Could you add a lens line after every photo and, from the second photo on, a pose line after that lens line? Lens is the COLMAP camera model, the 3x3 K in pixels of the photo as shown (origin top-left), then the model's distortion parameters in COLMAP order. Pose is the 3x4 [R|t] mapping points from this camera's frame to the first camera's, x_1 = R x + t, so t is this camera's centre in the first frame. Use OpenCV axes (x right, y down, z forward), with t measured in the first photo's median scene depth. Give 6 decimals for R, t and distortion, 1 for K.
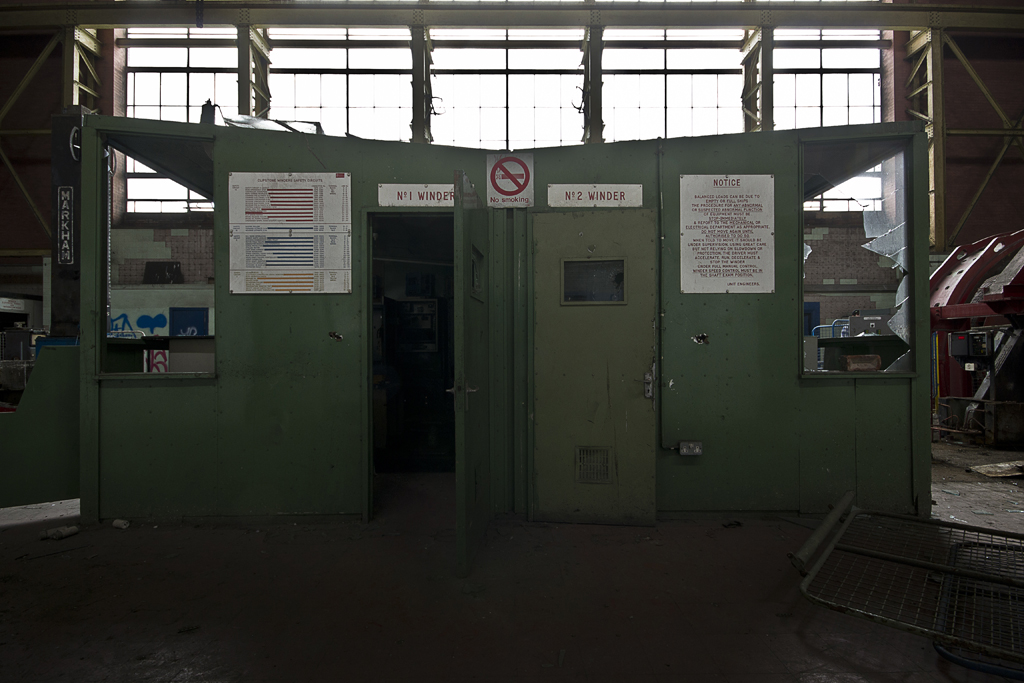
lens RADIAL K [[501.9, 0, 507.9], [0, 501.9, 346.1], [0, 0, 1]] dist [-0.002951, -0.000812]
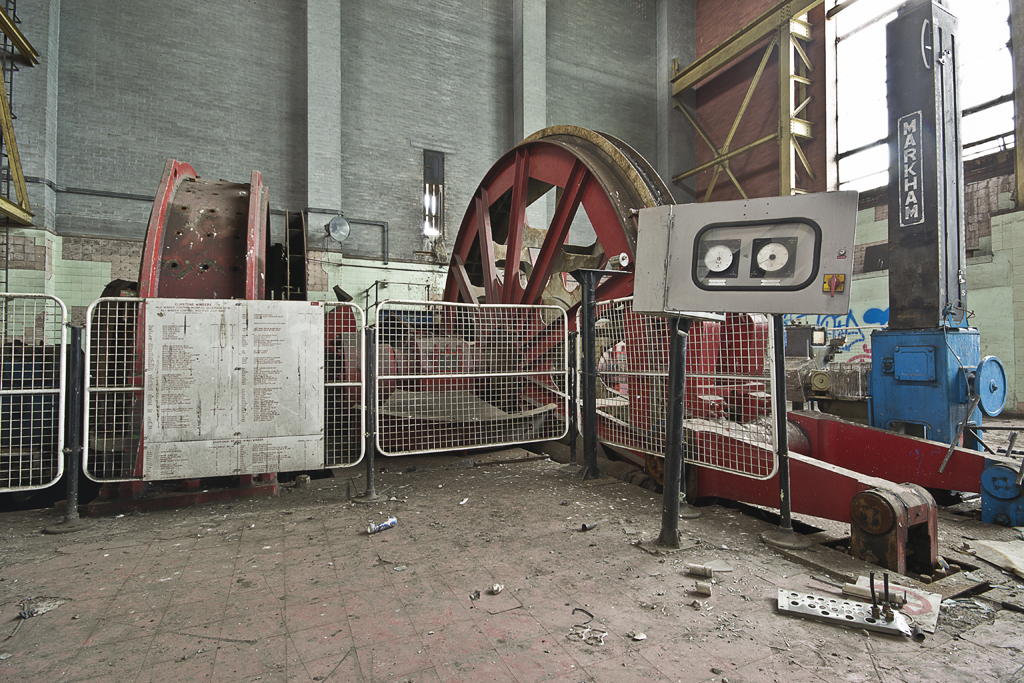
lens RADIAL K [[501.9, 0, 509.2], [0, 501.9, 344.4], [0, 0, 1]] dist [-0.002951, -0.000812]
pose [[0.414748, -0.017034, -0.909777, -0.208885], [0.013979, 0.999826, -0.012347, 0.001702], [0.909829, -0.007597, 0.414914, 0.085130]]
